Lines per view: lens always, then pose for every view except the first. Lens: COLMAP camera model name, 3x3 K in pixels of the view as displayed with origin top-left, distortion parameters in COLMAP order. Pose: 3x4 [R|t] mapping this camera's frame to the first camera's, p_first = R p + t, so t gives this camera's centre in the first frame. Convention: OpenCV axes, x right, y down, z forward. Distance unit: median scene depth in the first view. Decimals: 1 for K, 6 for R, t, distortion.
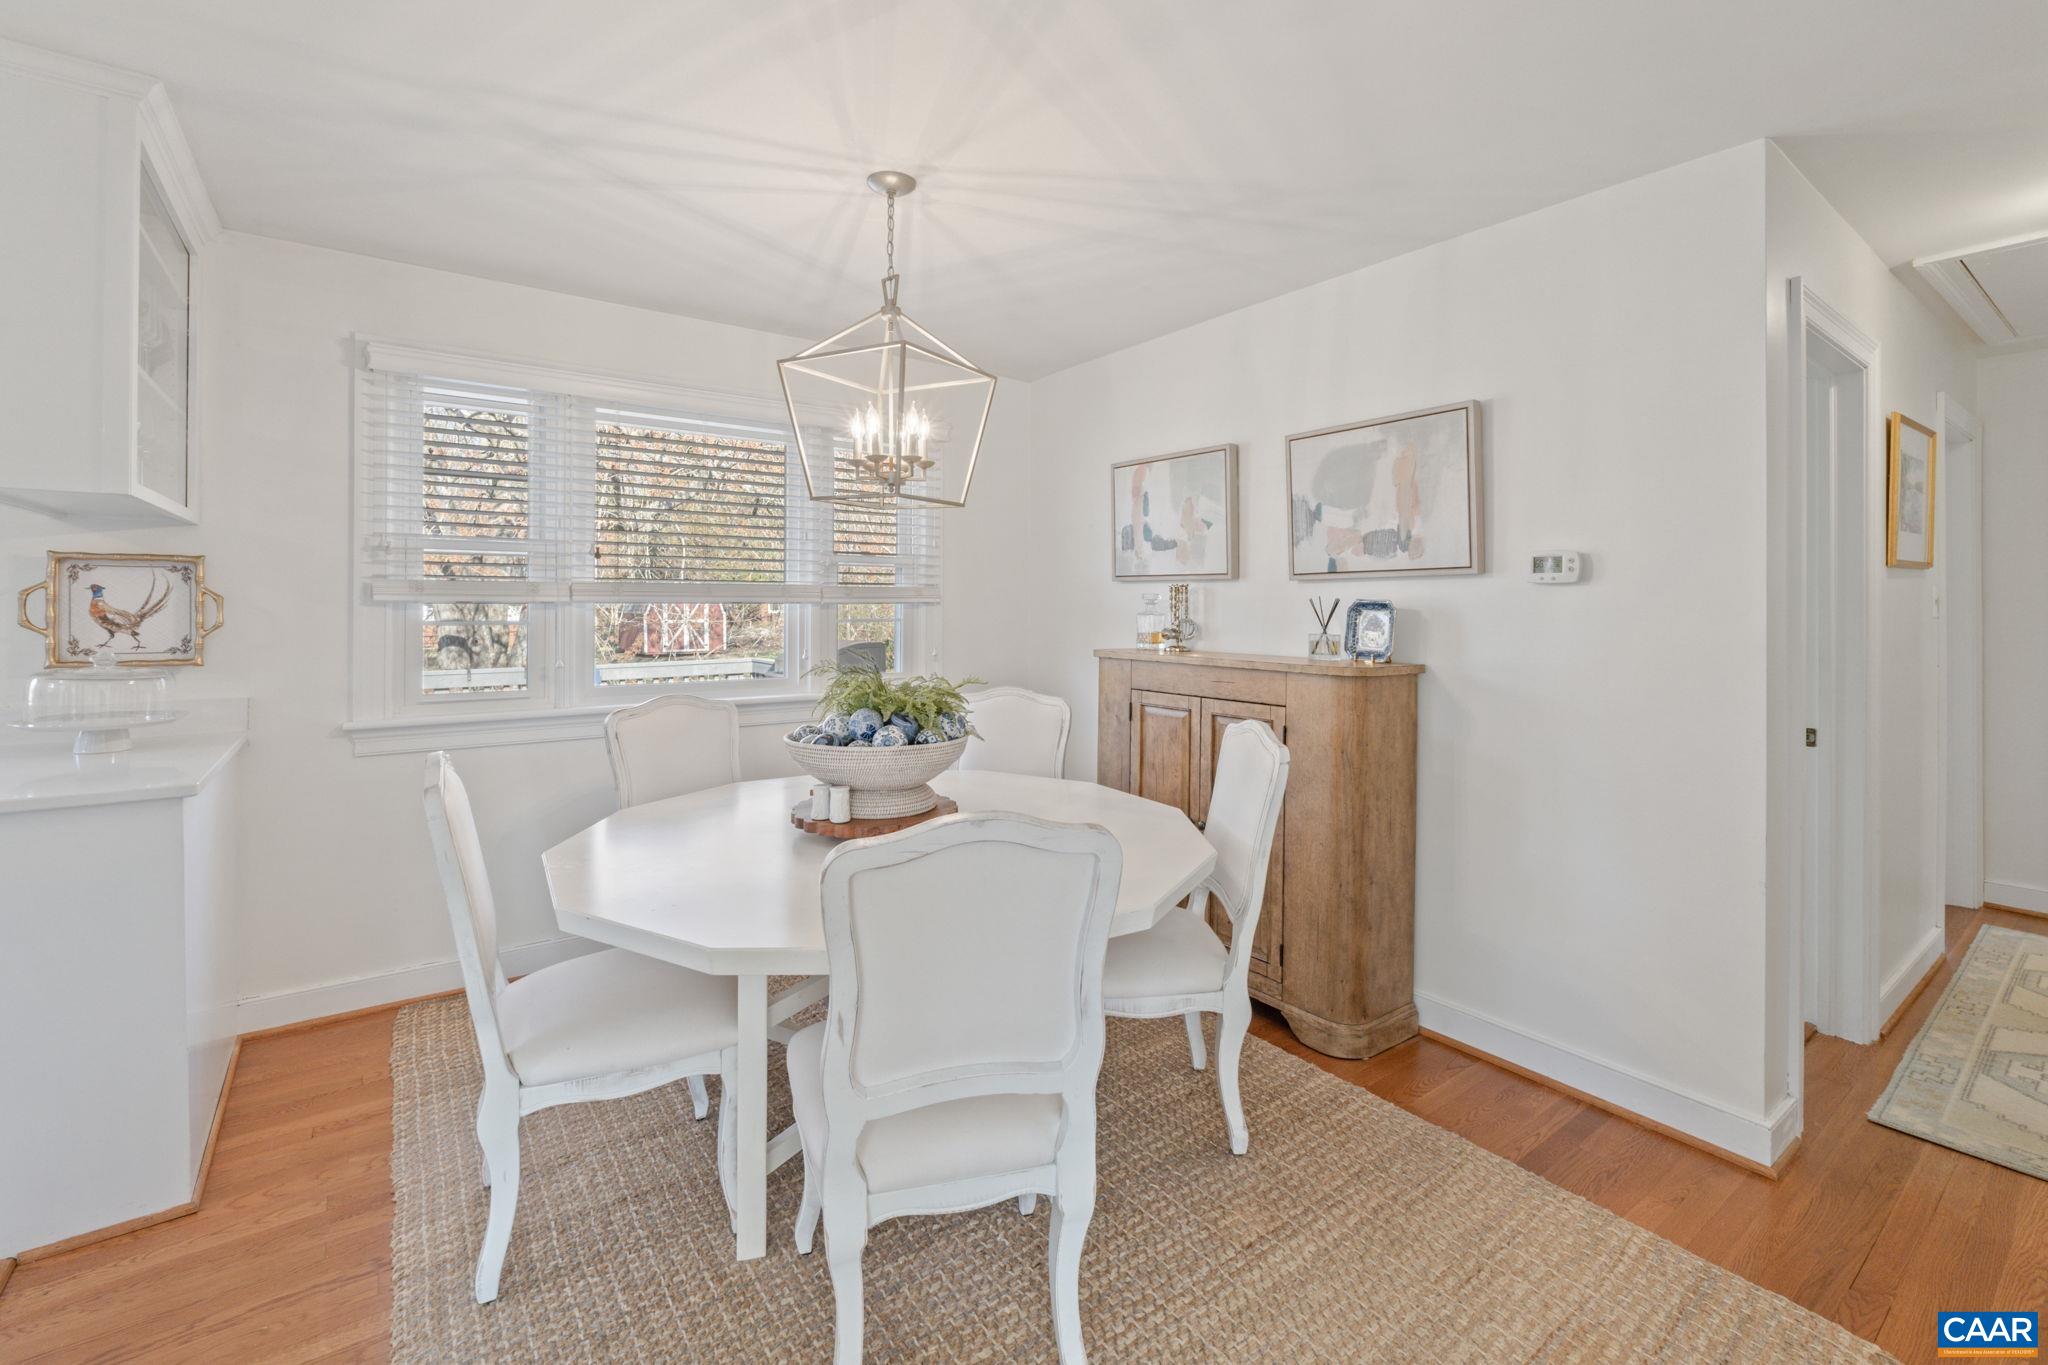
lens RADIAL K [[885.5, 0, 1001.7], [0, 885.5, 600.1], [0, 0, 1]] dist [-0.000599, -0.000107]
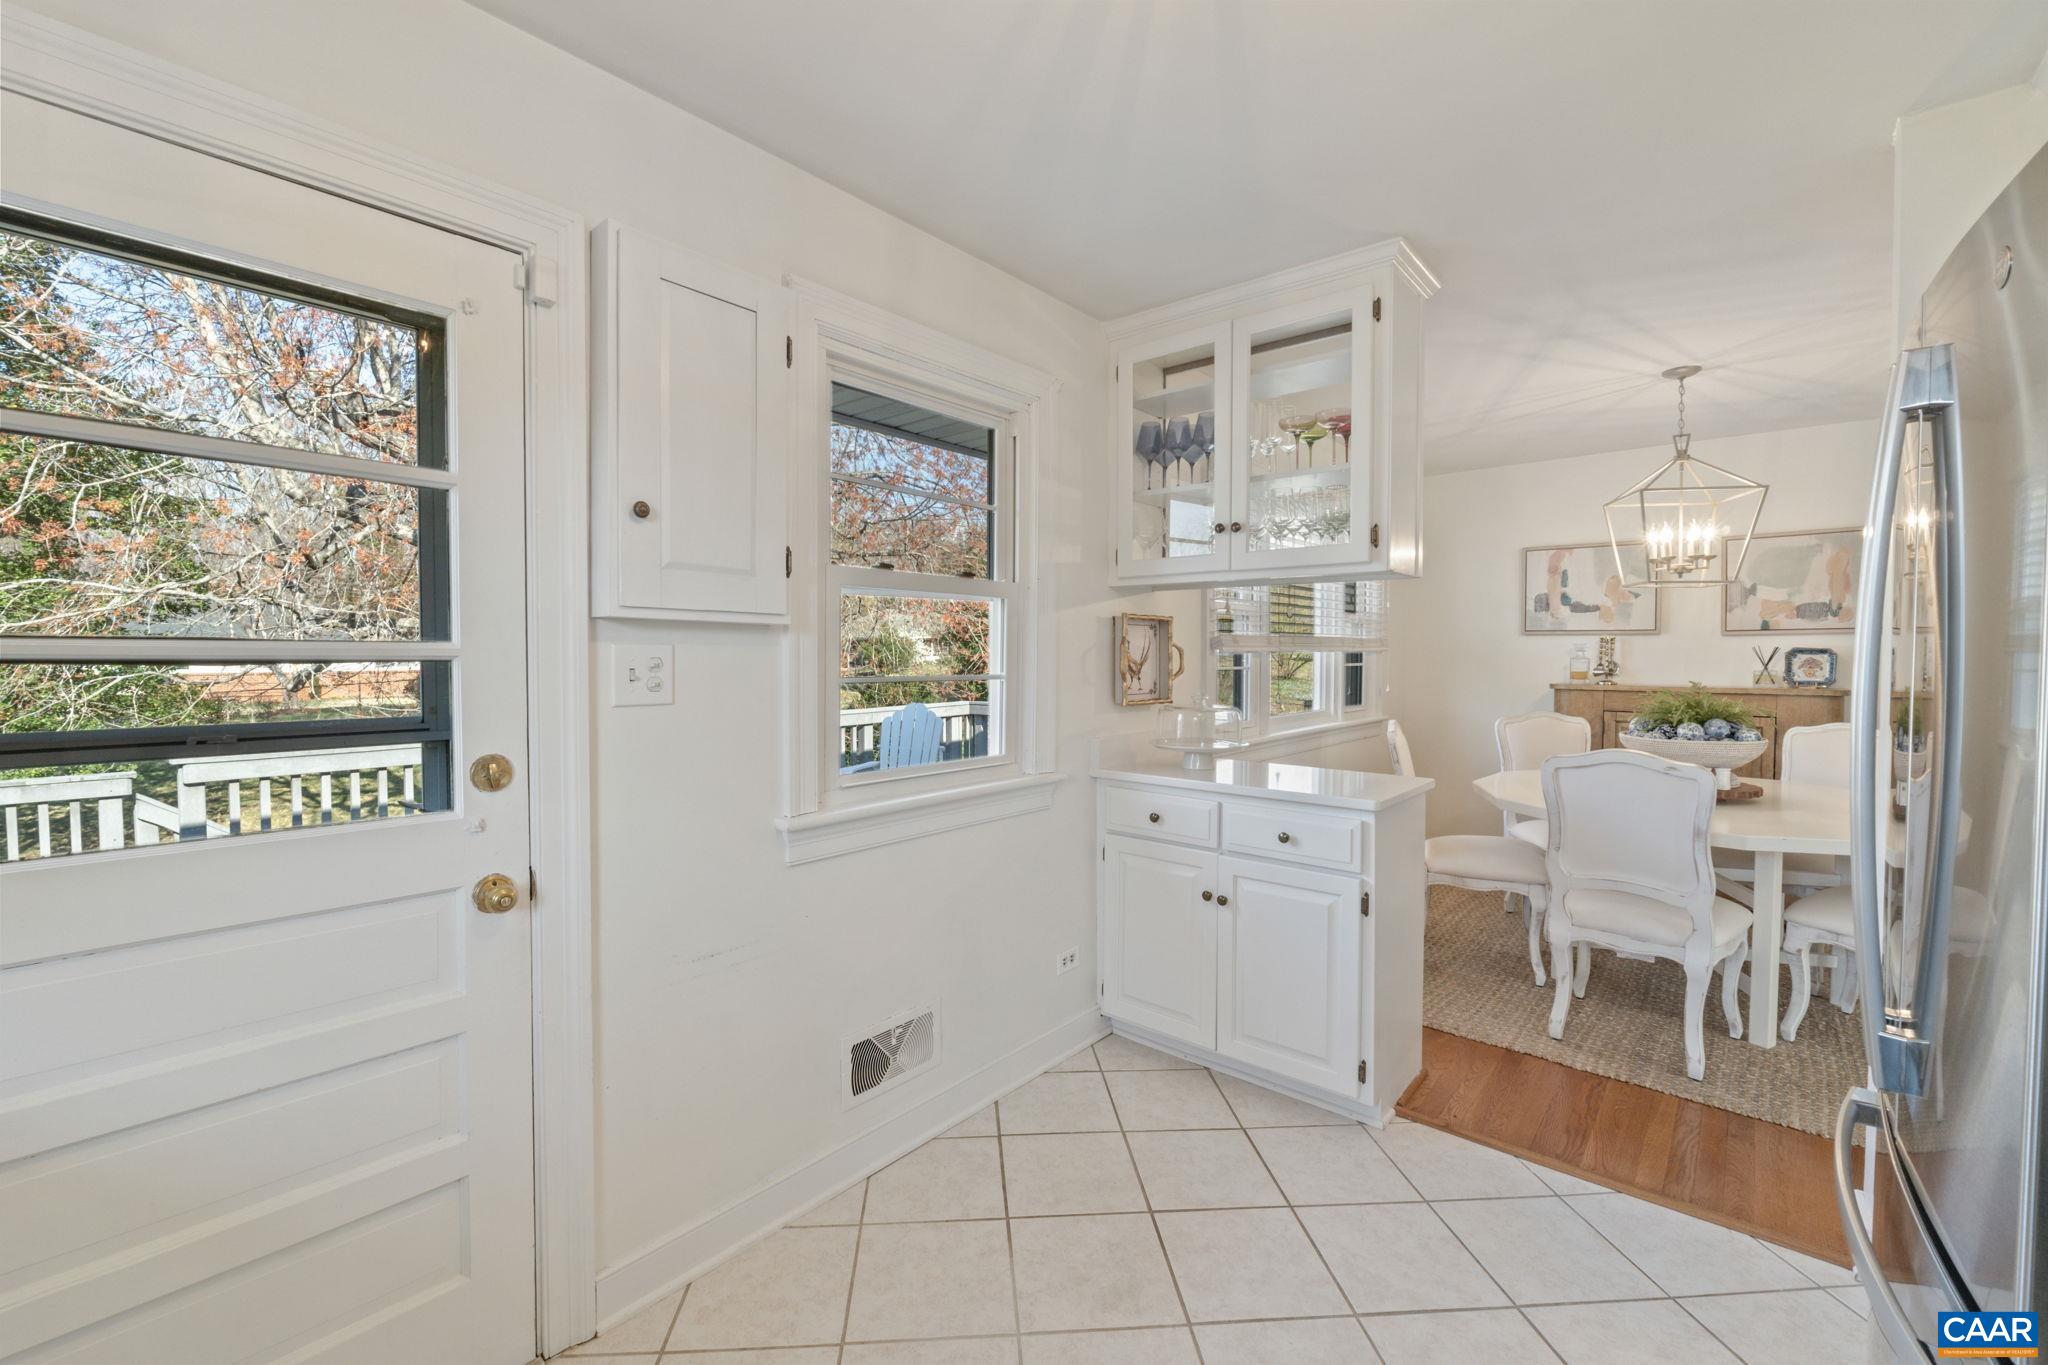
lens RADIAL K [[857.6, 0, 1015.6], [0, 857.6, 675.4], [0, 0, 1]] dist [-0.002383, -0.000620]
pose [[0.971820, -0.012055, 0.235418, -1.264752], [0.004410, 0.999446, 0.032977, -0.007157], [-0.235685, -0.031010, 0.971335, -0.127631]]
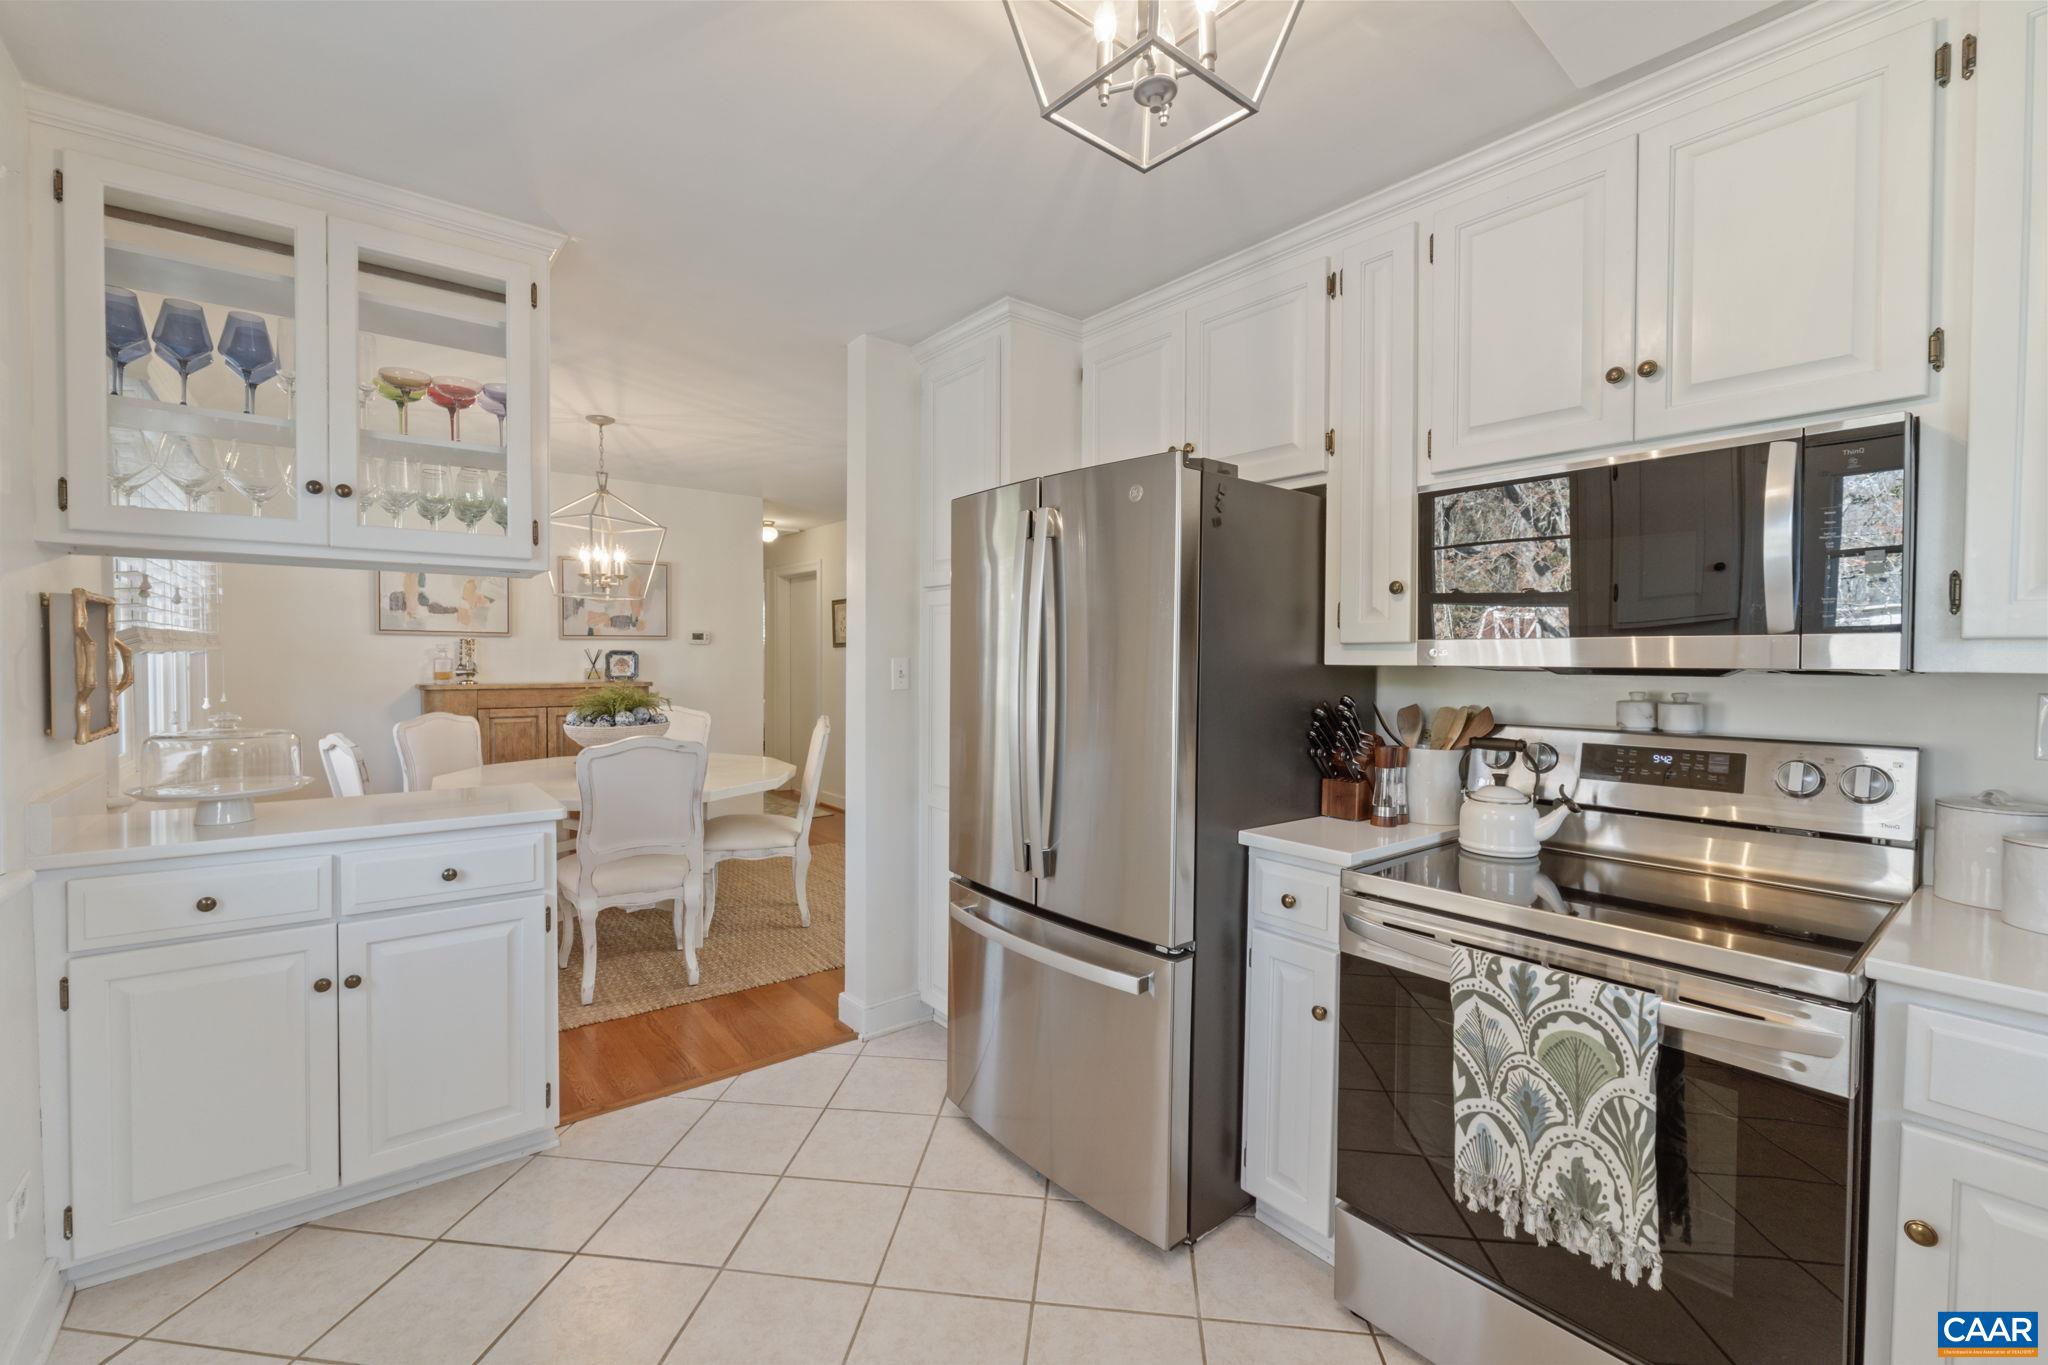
lens RADIAL K [[857.6, 0, 1015.6], [0, 857.6, 675.4], [0, 0, 1]] dist [-0.002383, -0.000620]
pose [[-0.048359, -0.029896, 0.998383, -1.541302], [-0.009878, 0.999517, 0.029452, -0.009038], [-0.998781, -0.008437, -0.048631, 0.194731]]
